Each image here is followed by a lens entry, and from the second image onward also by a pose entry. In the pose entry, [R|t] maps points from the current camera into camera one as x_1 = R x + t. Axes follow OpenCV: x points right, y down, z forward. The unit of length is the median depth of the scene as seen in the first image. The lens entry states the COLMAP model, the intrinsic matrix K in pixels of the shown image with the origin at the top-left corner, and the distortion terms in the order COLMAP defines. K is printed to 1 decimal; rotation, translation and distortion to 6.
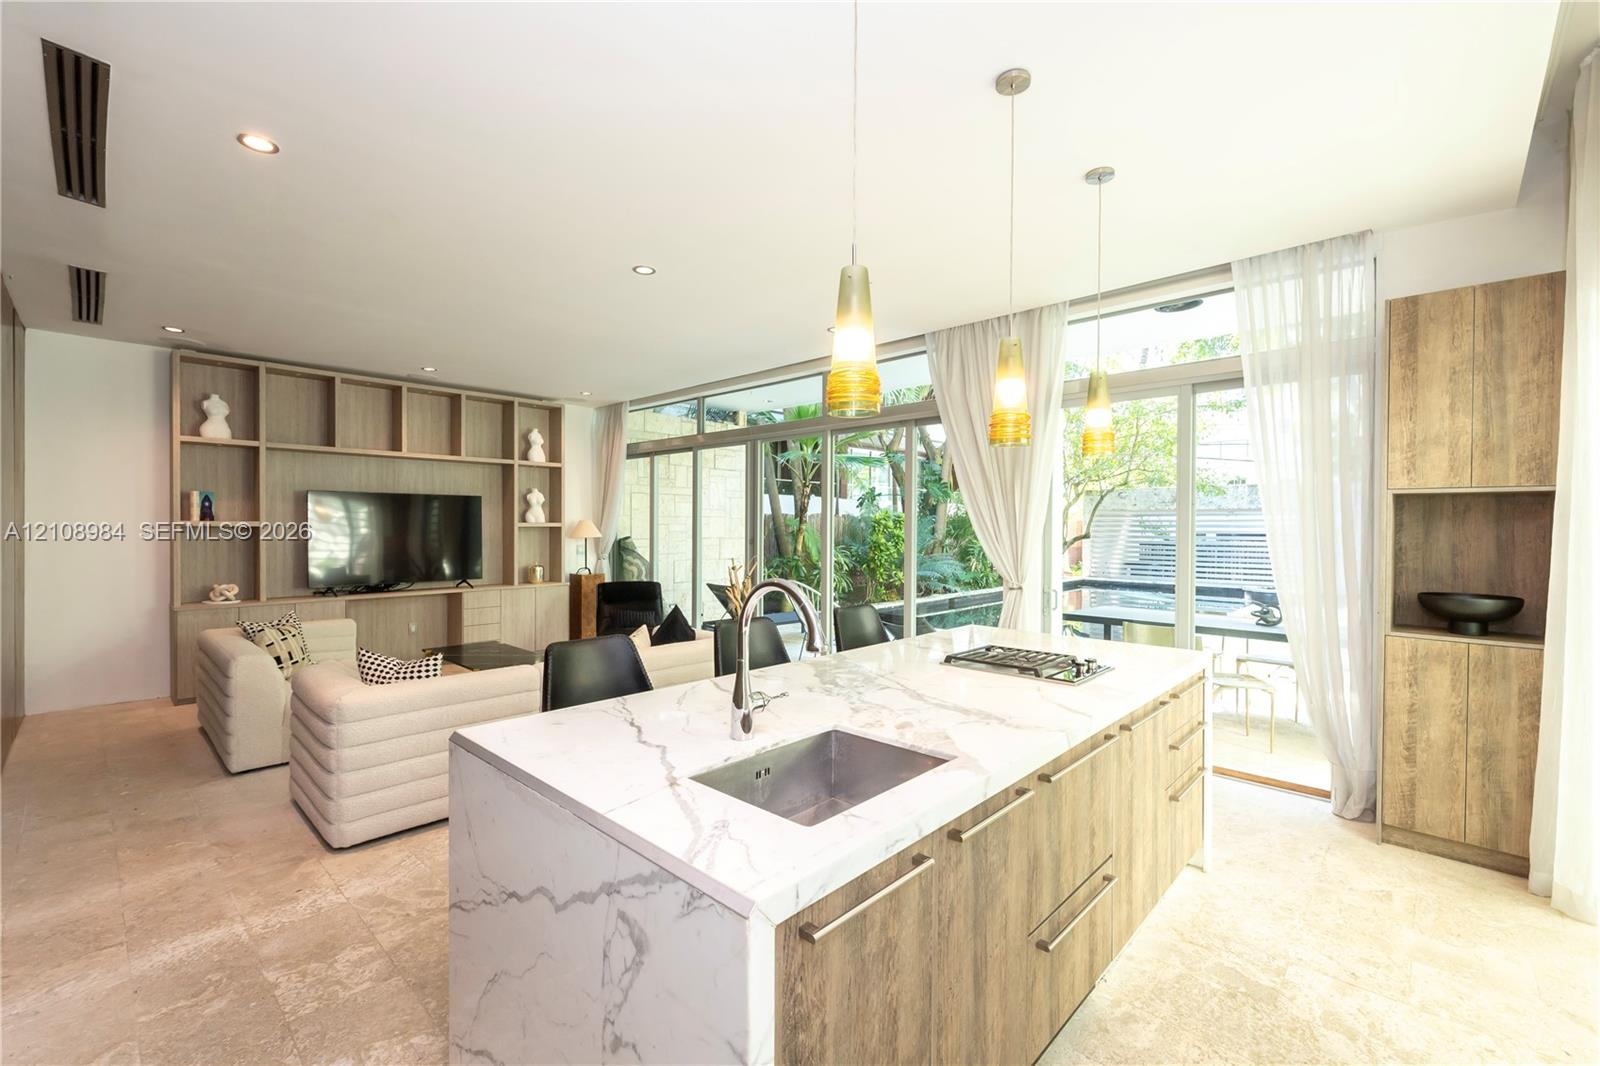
lens RADIAL K [[668.4, 0, 817.0], [0, 668.4, 520.6], [0, 0, 1]] dist [0.010720, -0.003333]
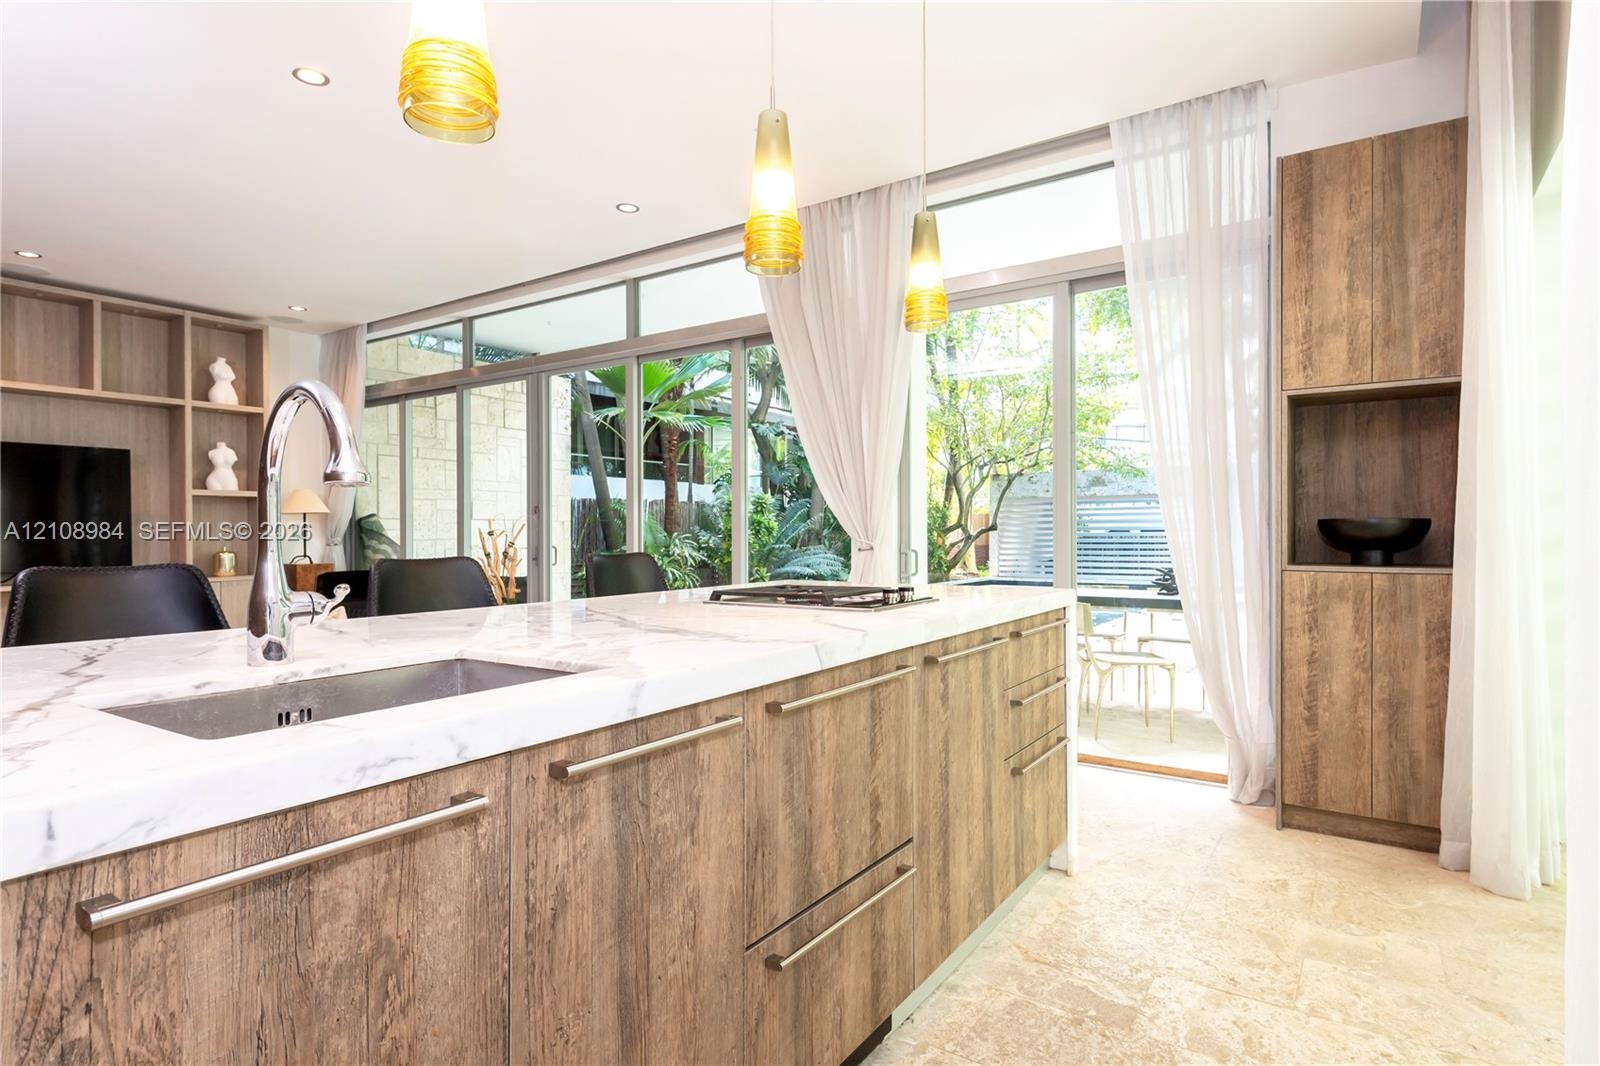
lens RADIAL K [[830.5, 0, 801.0], [0, 830.5, 515.6], [0, 0, 1]] dist [0.014366, -0.004357]
pose [[0.988681, -0.013369, 0.149433, 0.133408], [0.014007, 0.999897, -0.003214, 0.107705], [-0.149375, 0.005270, 0.988767, 0.101500]]
